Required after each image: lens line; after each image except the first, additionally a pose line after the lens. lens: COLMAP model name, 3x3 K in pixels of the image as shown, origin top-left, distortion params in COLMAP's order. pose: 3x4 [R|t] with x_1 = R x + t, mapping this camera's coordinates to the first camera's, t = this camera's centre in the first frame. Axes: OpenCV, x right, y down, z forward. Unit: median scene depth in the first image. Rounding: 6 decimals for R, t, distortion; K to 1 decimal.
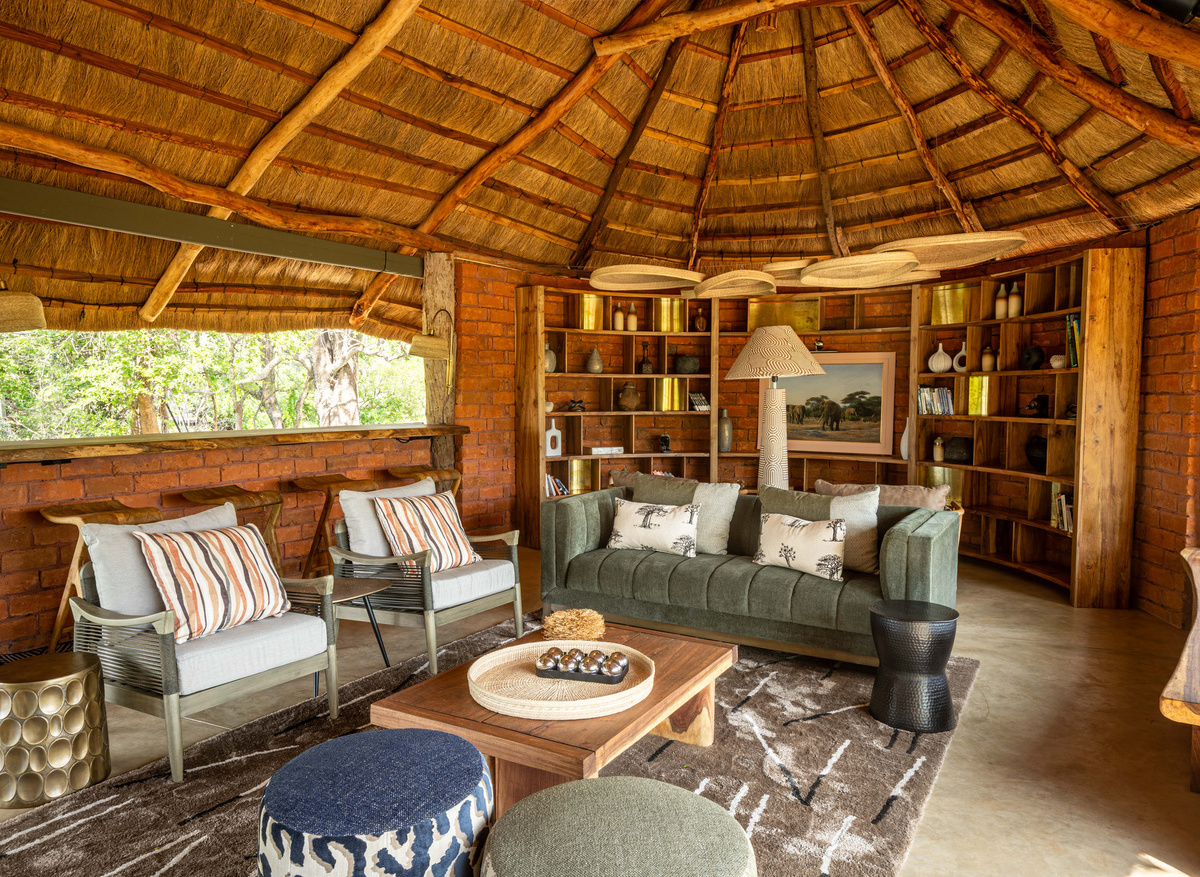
lens RADIAL K [[874.1, 0, 600.3], [0, 874.1, 454.9], [0, 0, 1]] dist [-0.005855, -0.001756]
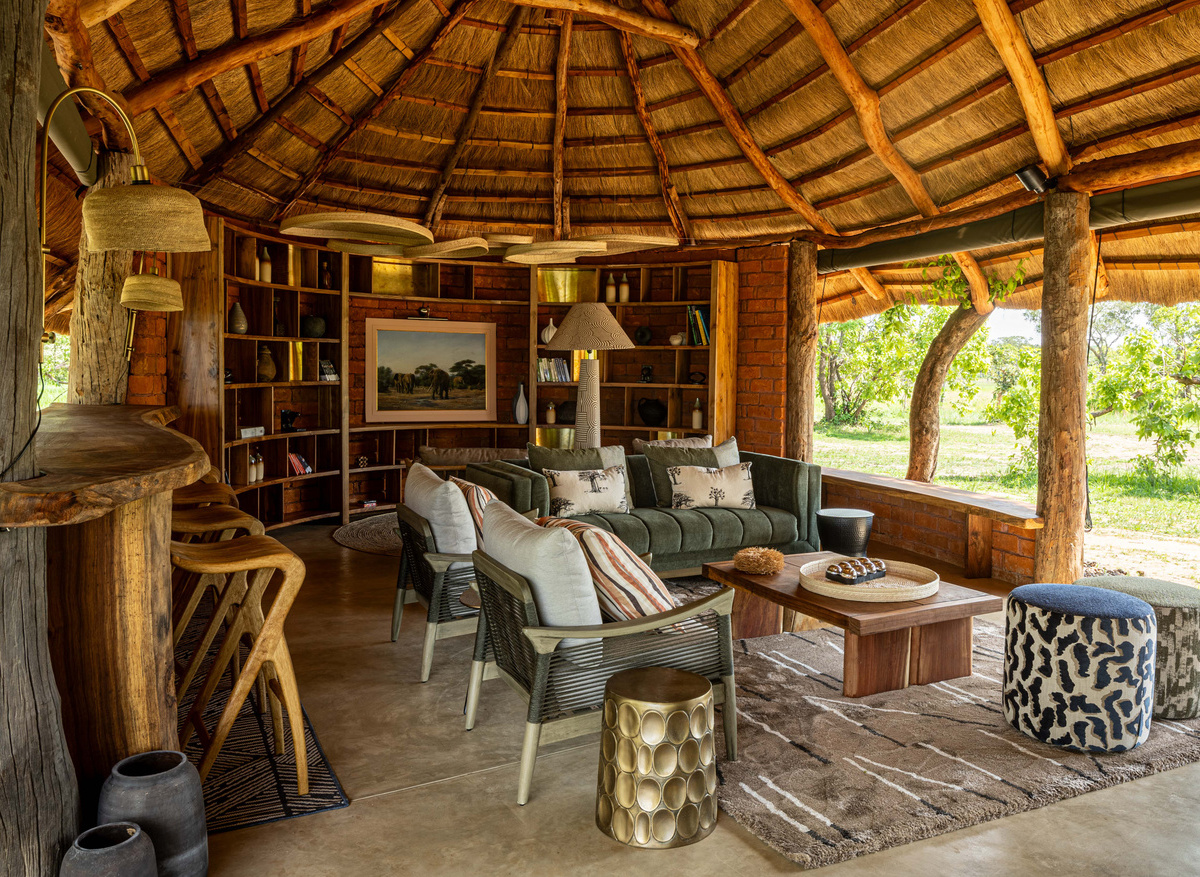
lens RADIAL K [[1165.3, 0, 600.0], [0, 1165.3, 438.5], [0, 0, 1]] dist [0.004894, -0.013666]
pose [[0.424275, -0.055370, 0.903839, -0.895211], [0.051705, 0.997982, 0.036866, -0.024256], [-0.904056, 0.031091, 0.426282, 0.292793]]
